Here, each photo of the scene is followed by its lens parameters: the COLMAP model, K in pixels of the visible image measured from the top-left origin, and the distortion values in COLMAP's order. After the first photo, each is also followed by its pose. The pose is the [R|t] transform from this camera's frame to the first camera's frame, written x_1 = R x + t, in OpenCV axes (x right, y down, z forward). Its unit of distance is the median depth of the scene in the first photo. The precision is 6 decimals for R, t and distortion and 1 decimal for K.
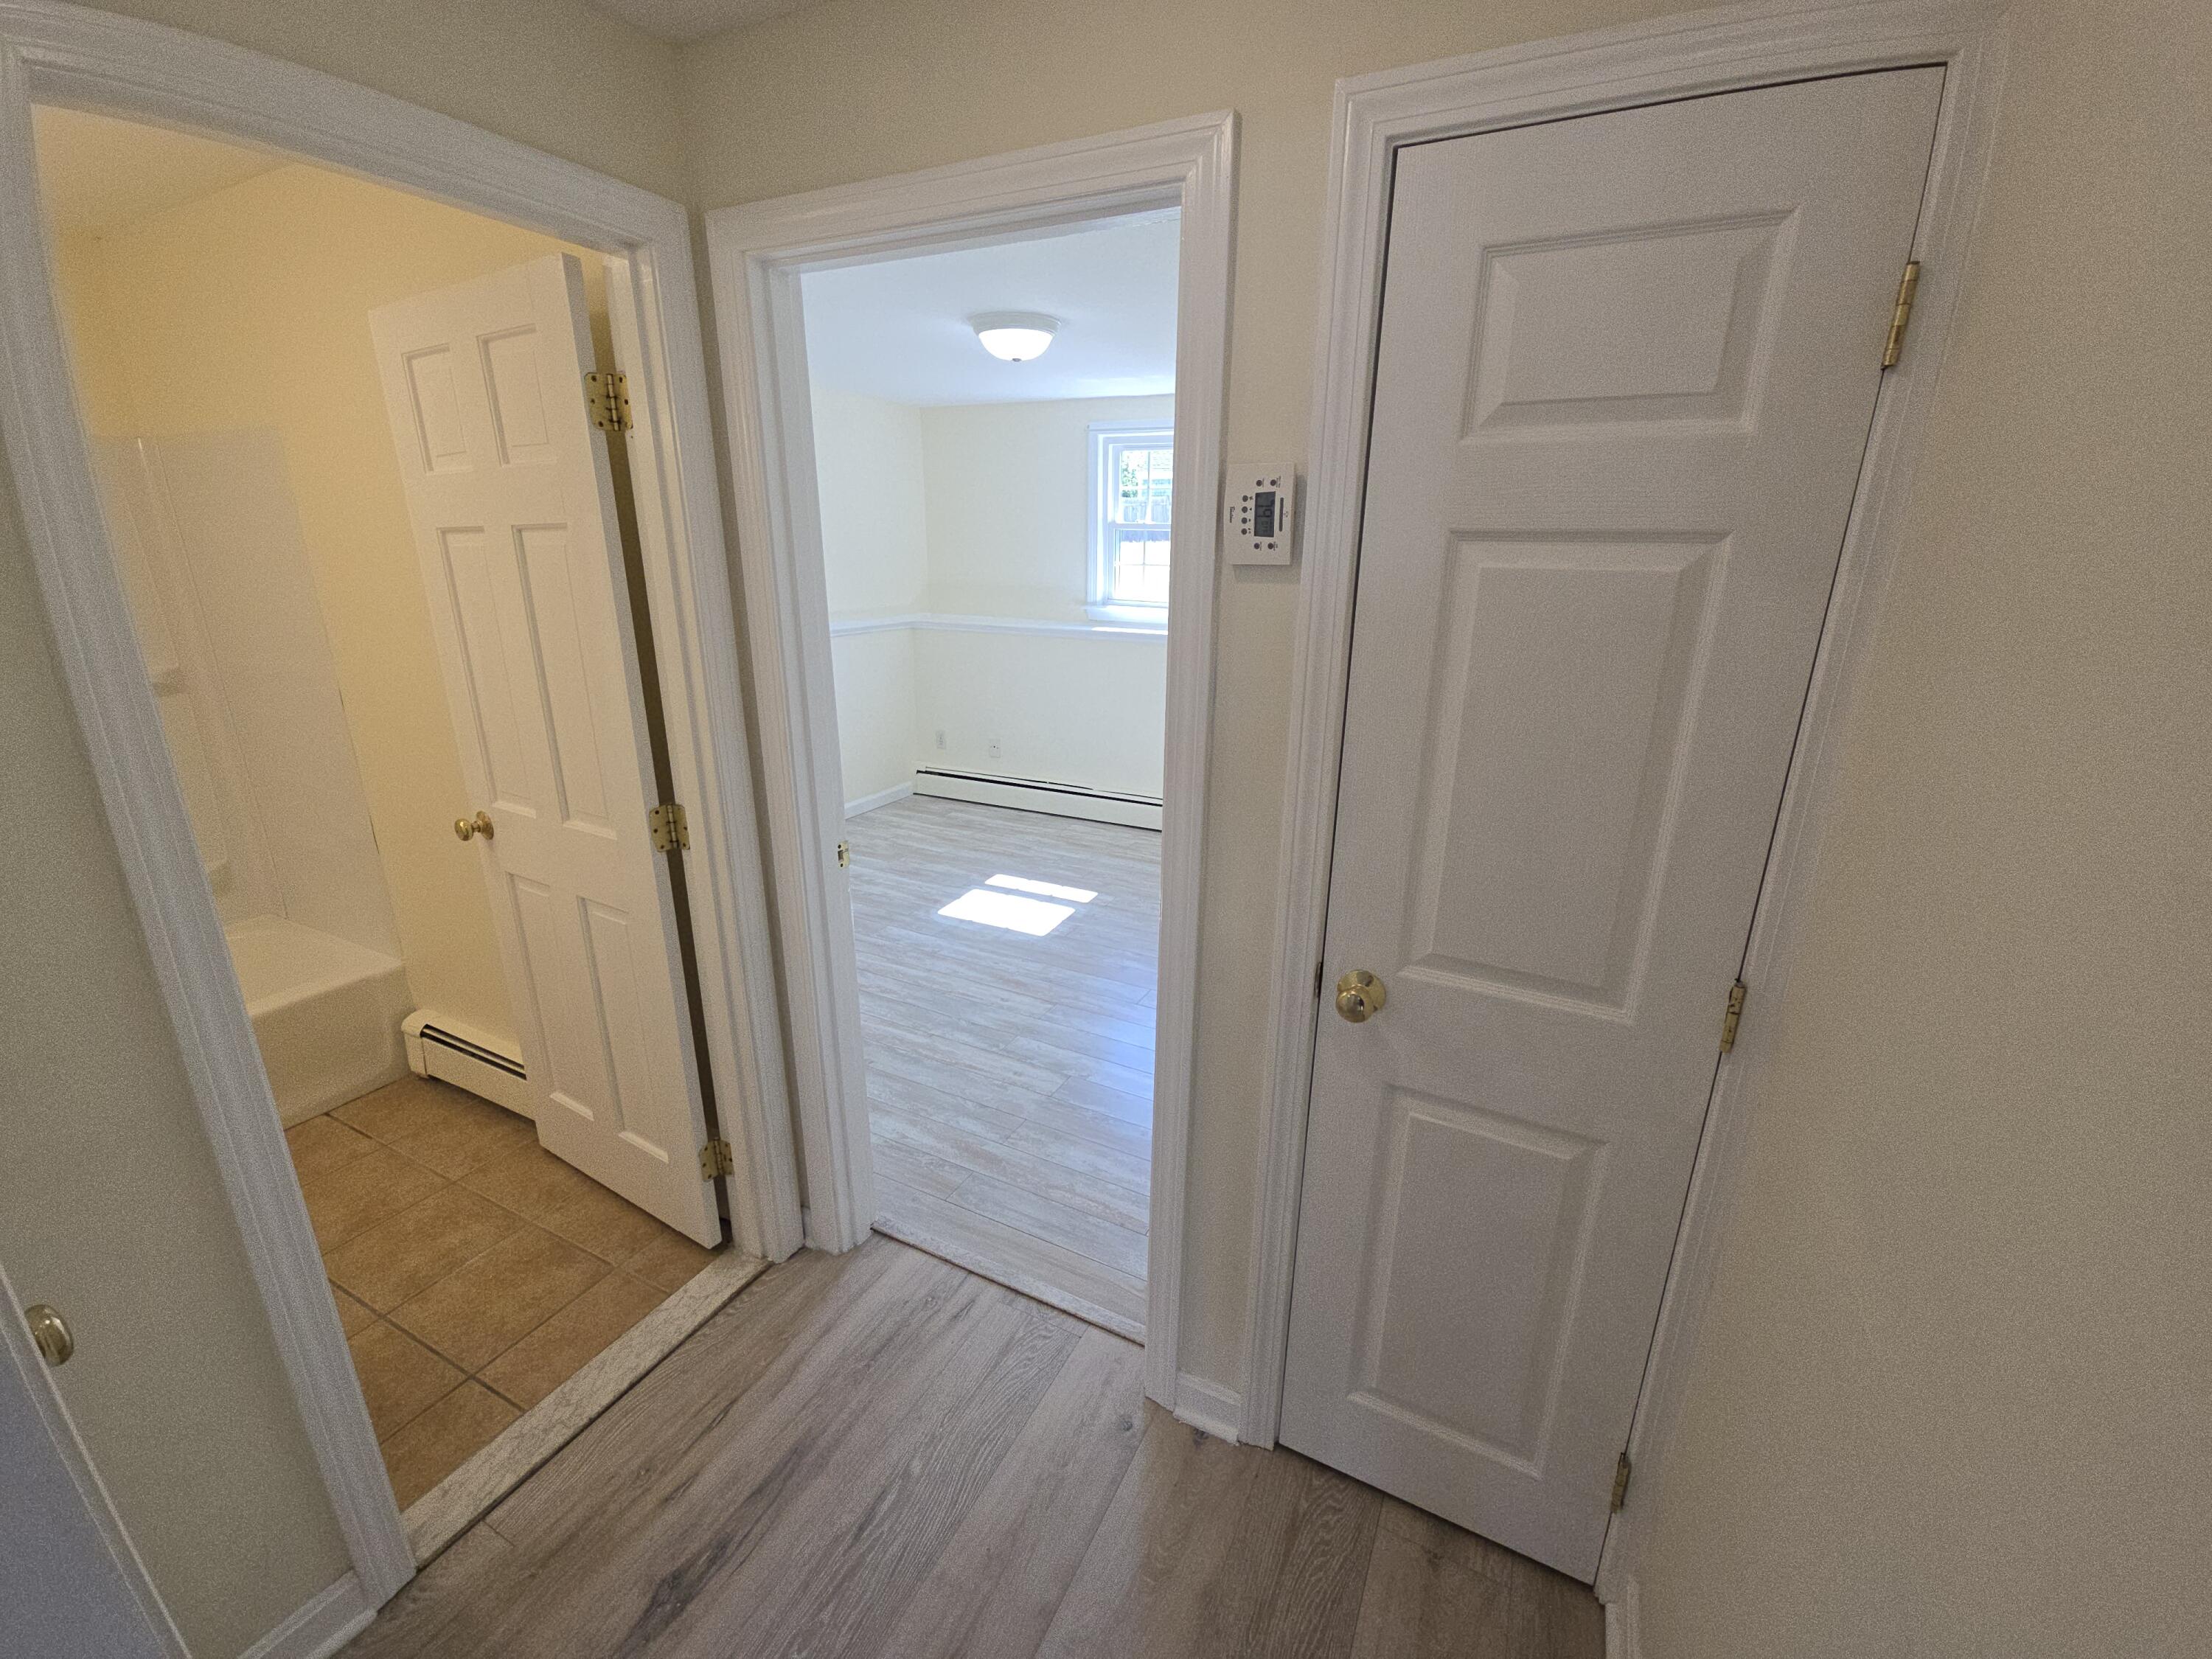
lens RADIAL K [[900.4, 0, 1107.5], [0, 900.4, 819.6], [0, 0, 1]] dist [0.007971, -0.005338]
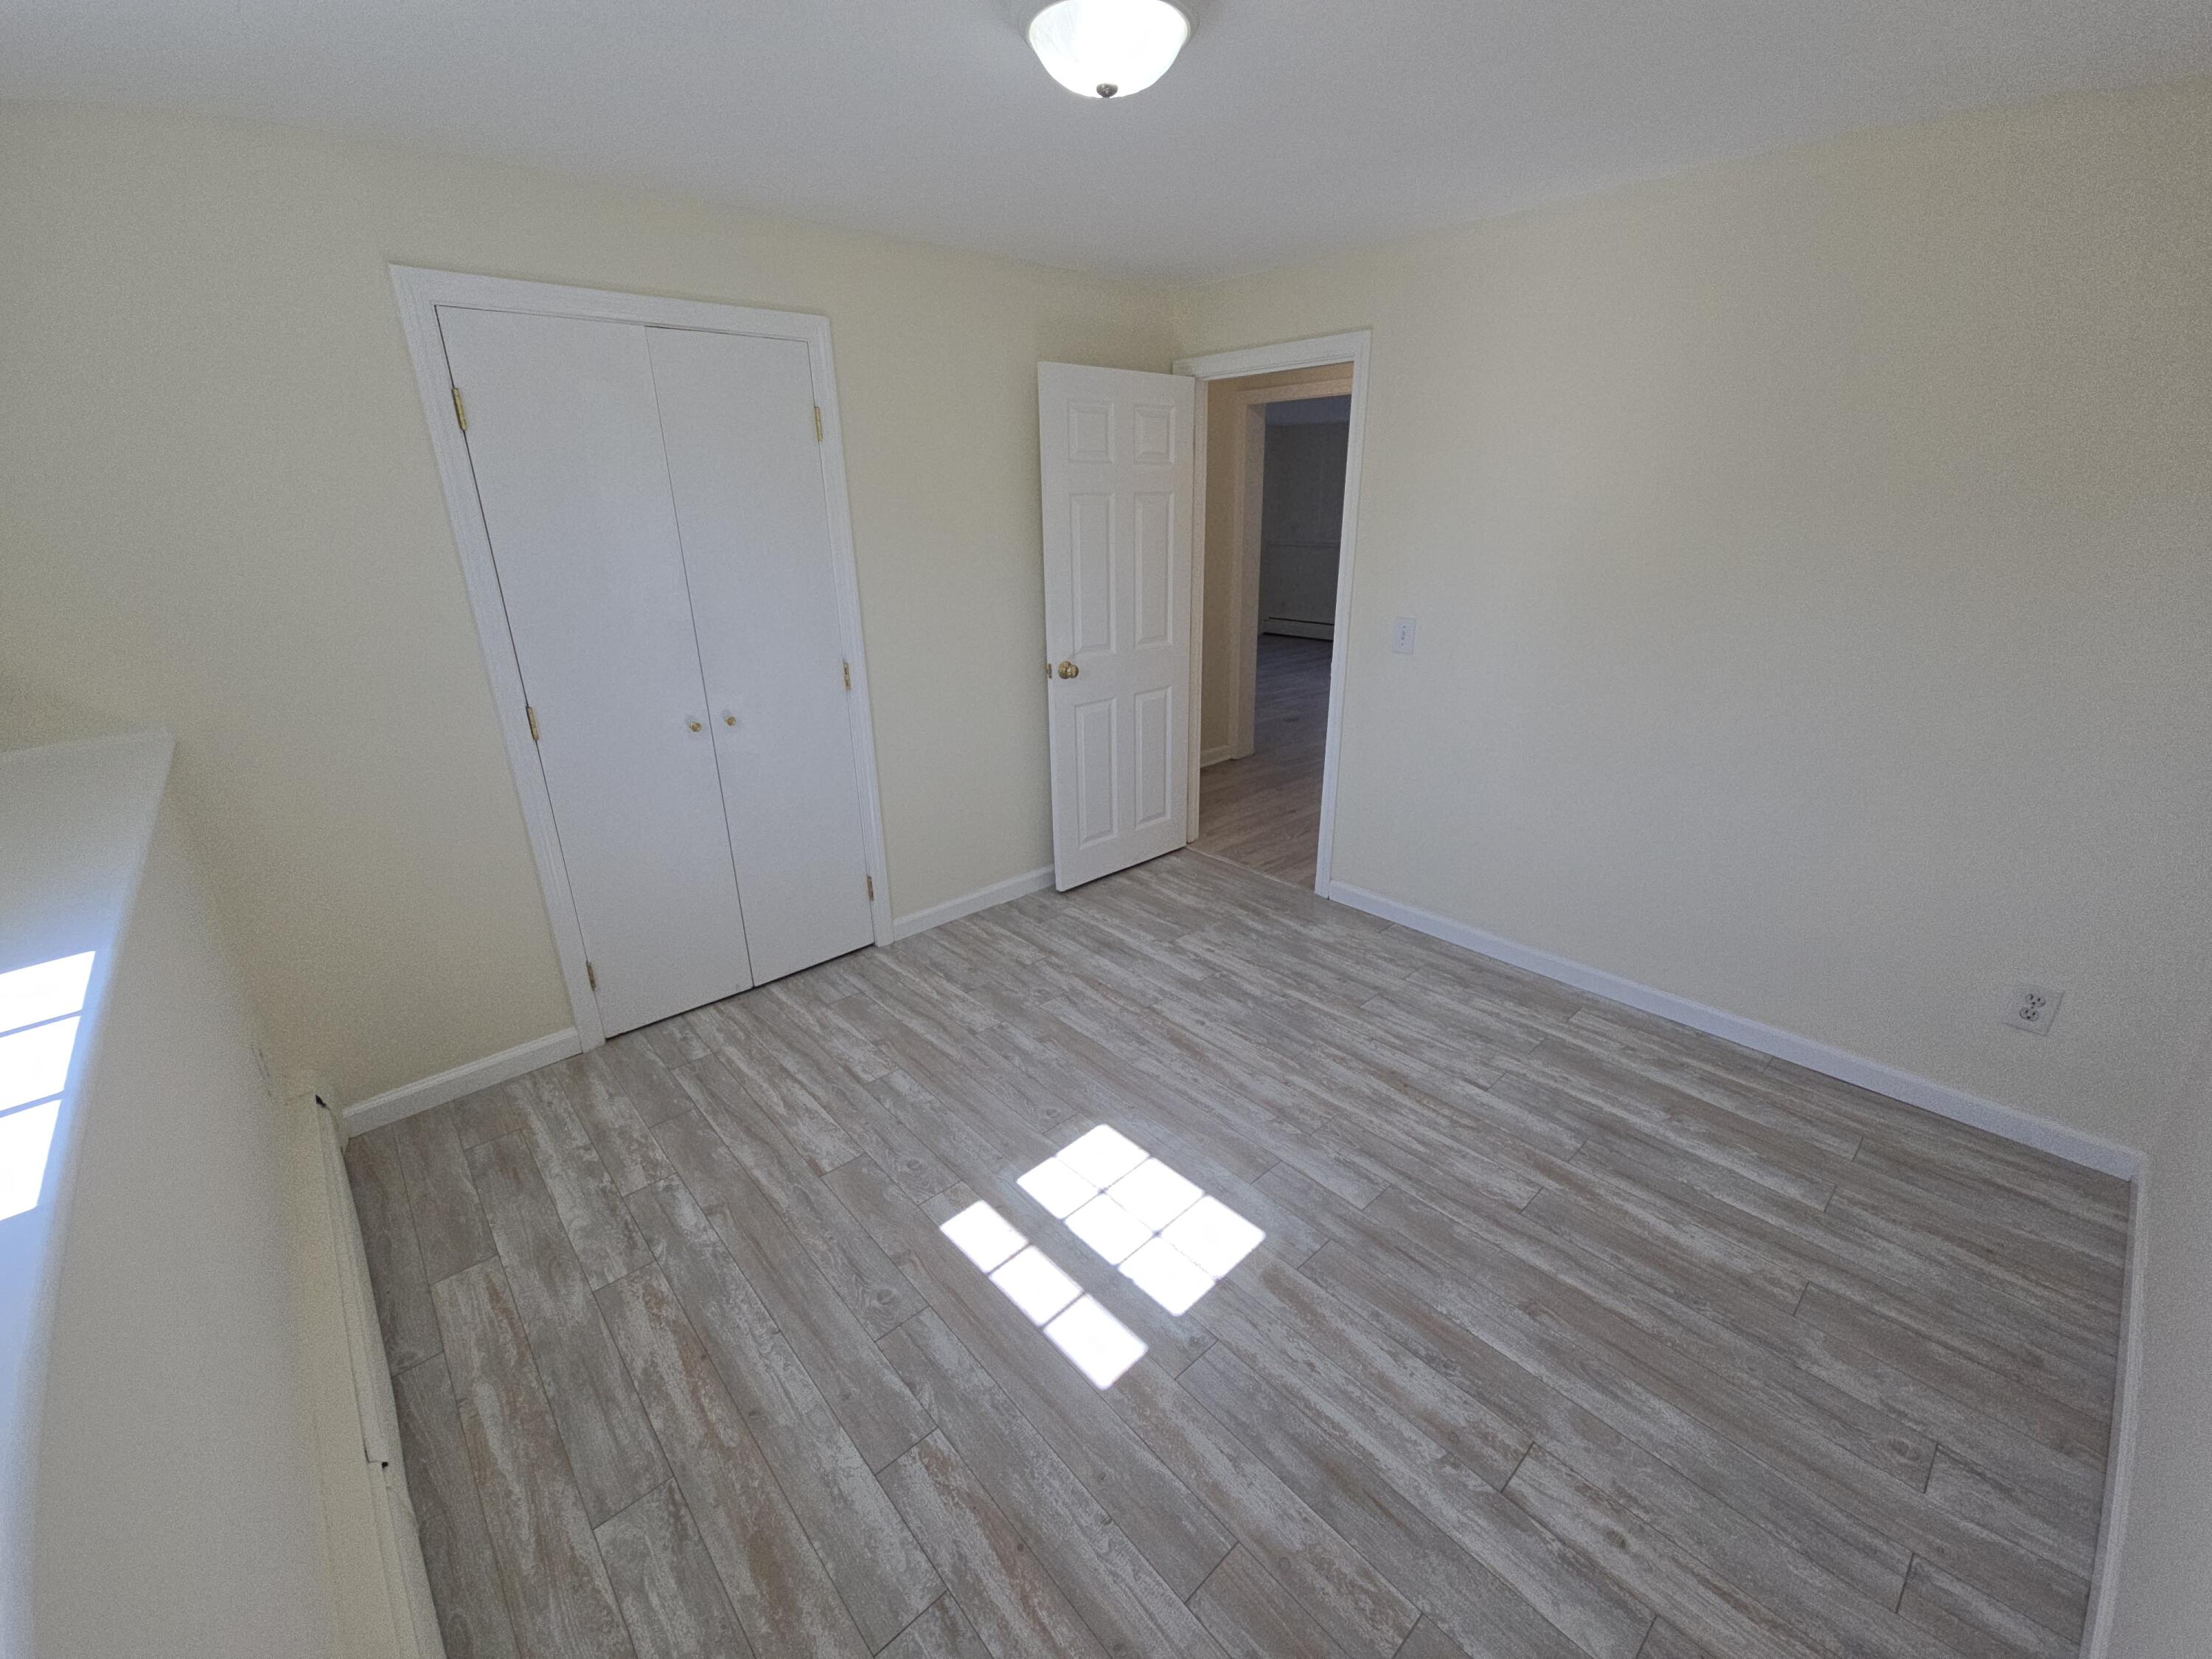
lens RADIAL K [[900.4, 0, 1107.5], [0, 900.4, 819.6], [0, 0, 1]] dist [0.007971, -0.005338]
pose [[-0.933894, -0.121163, 0.336395, -0.209249], [0.105506, 0.805556, 0.583051, -0.335540], [-0.341629, 0.579999, -0.739520, 1.087720]]
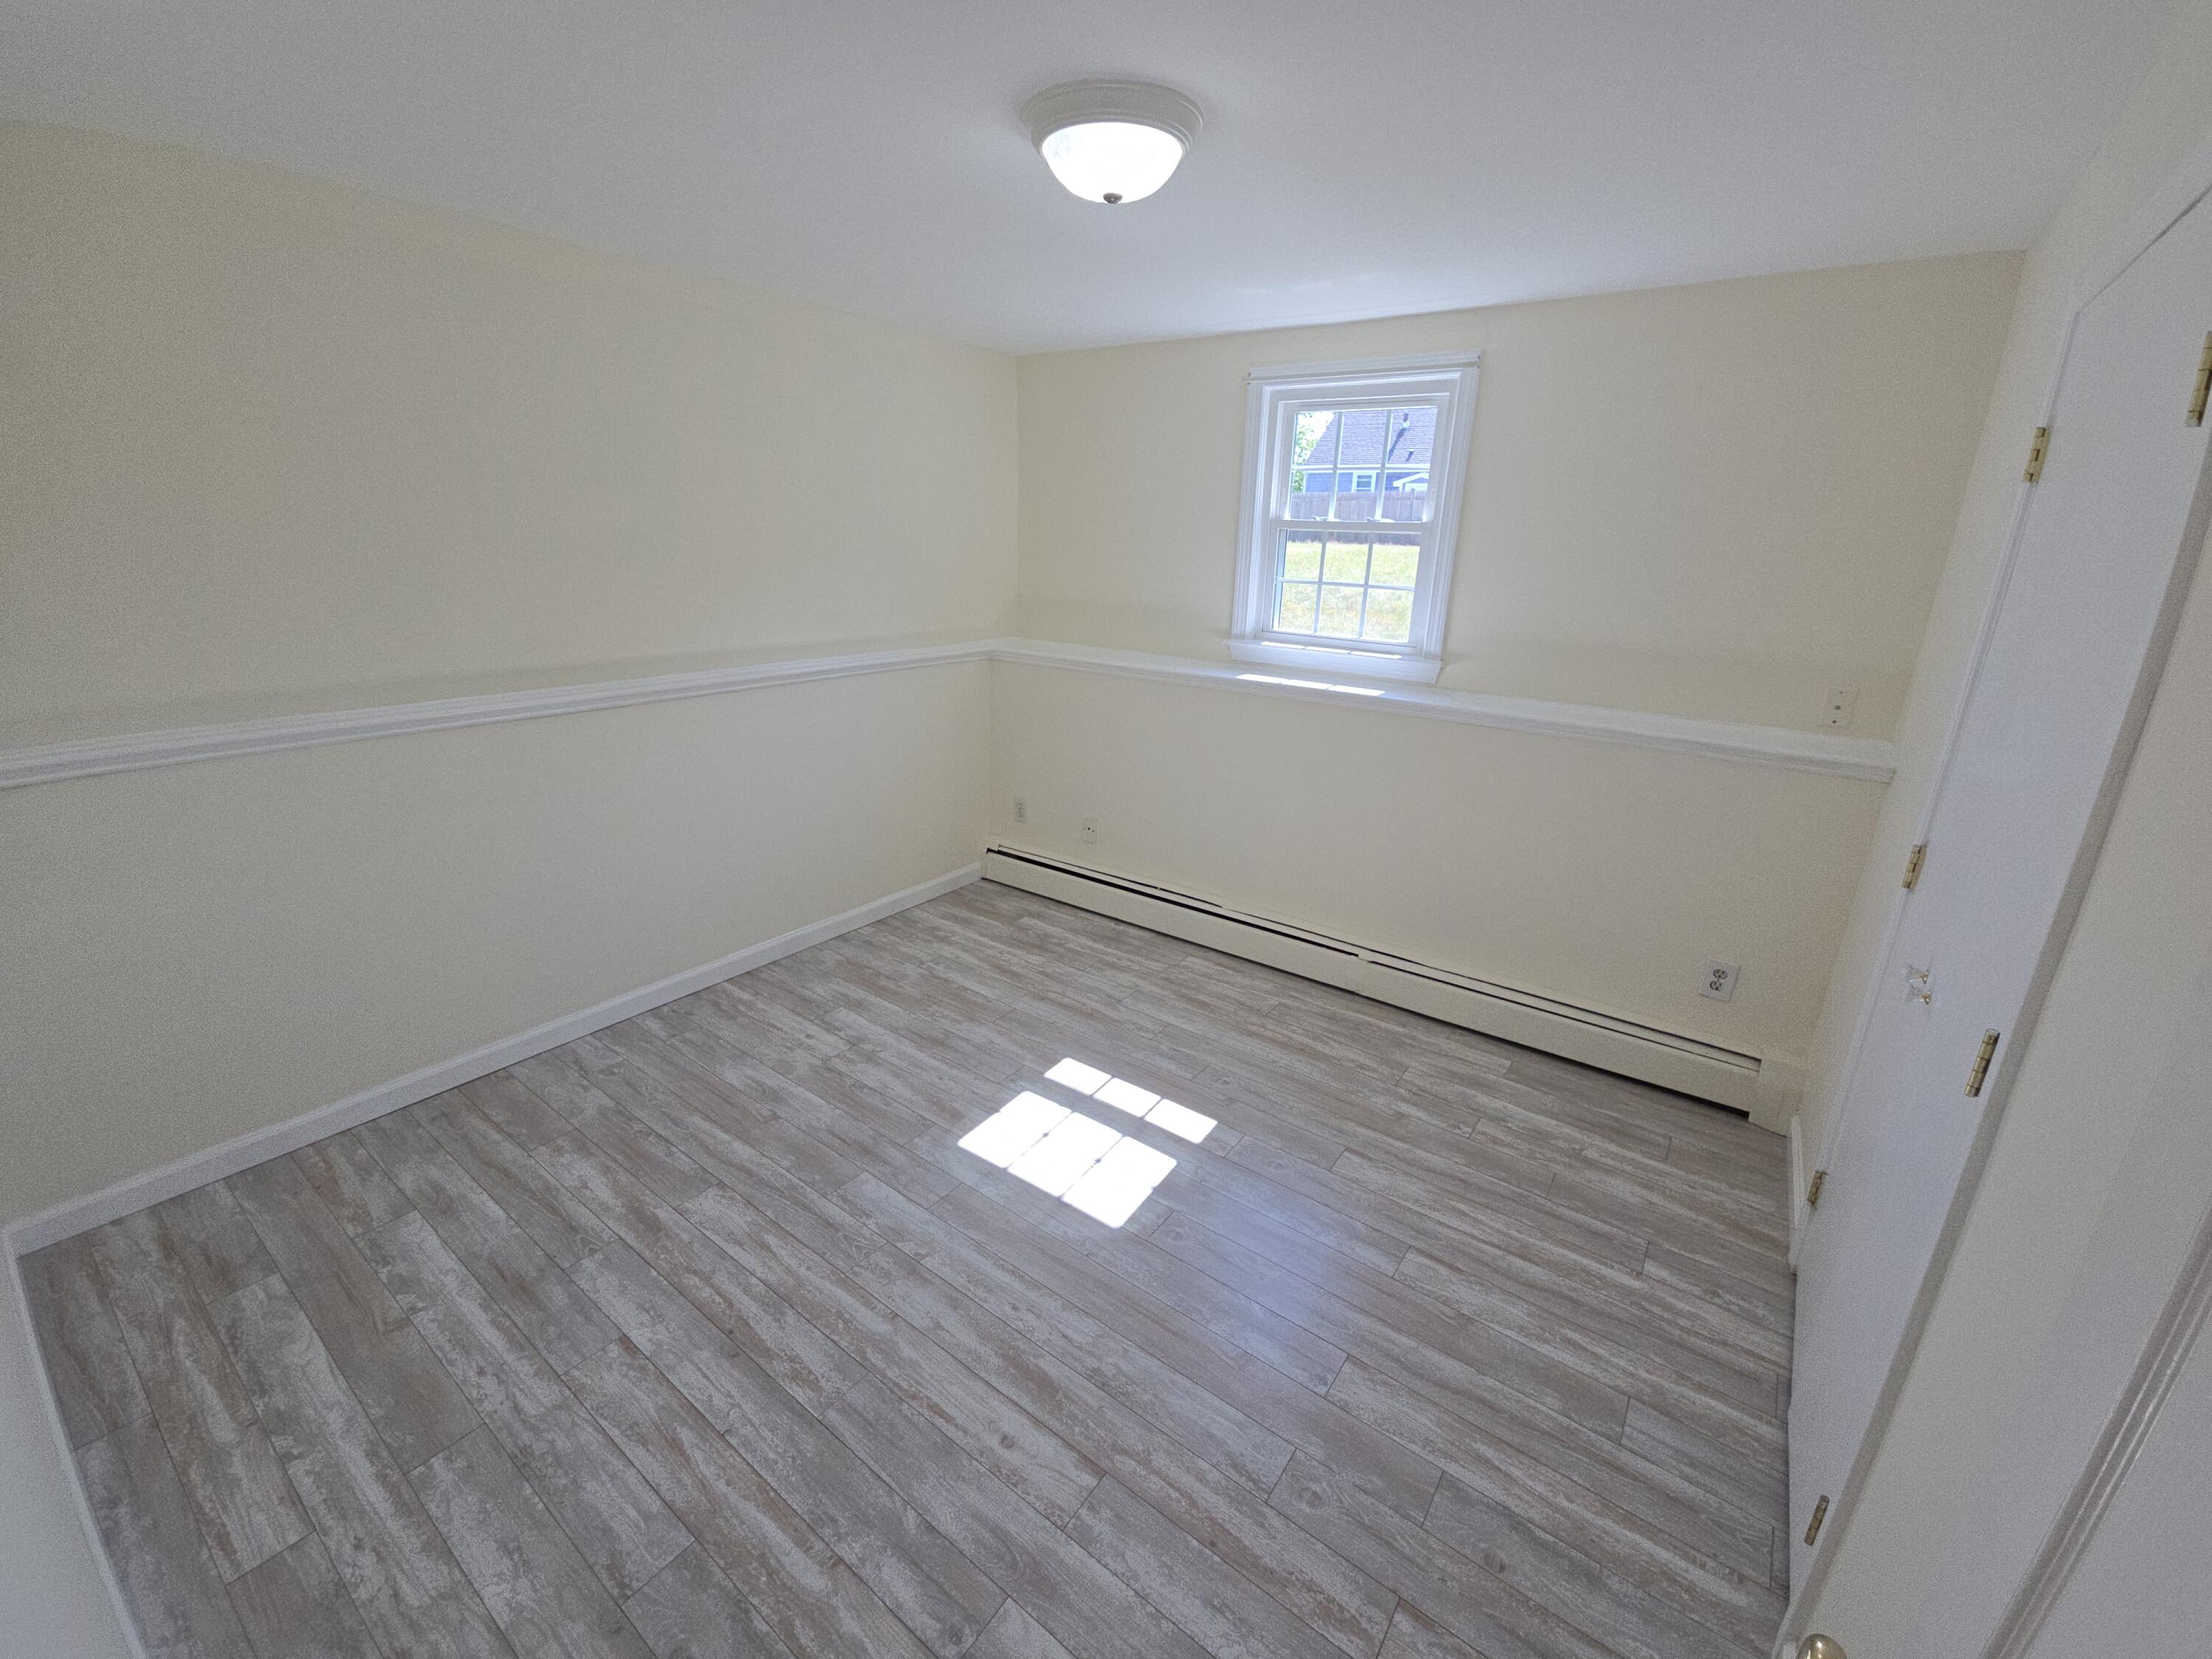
lens RADIAL K [[900.4, 0, 1107.5], [0, 900.4, 819.6], [0, 0, 1]] dist [0.007971, -0.005338]
pose [[0.985881, 0.064512, -0.154524, -0.000704], [-0.063829, 0.997917, 0.009379, -0.113397], [0.154808, 0.000617, 0.987944, 0.345980]]
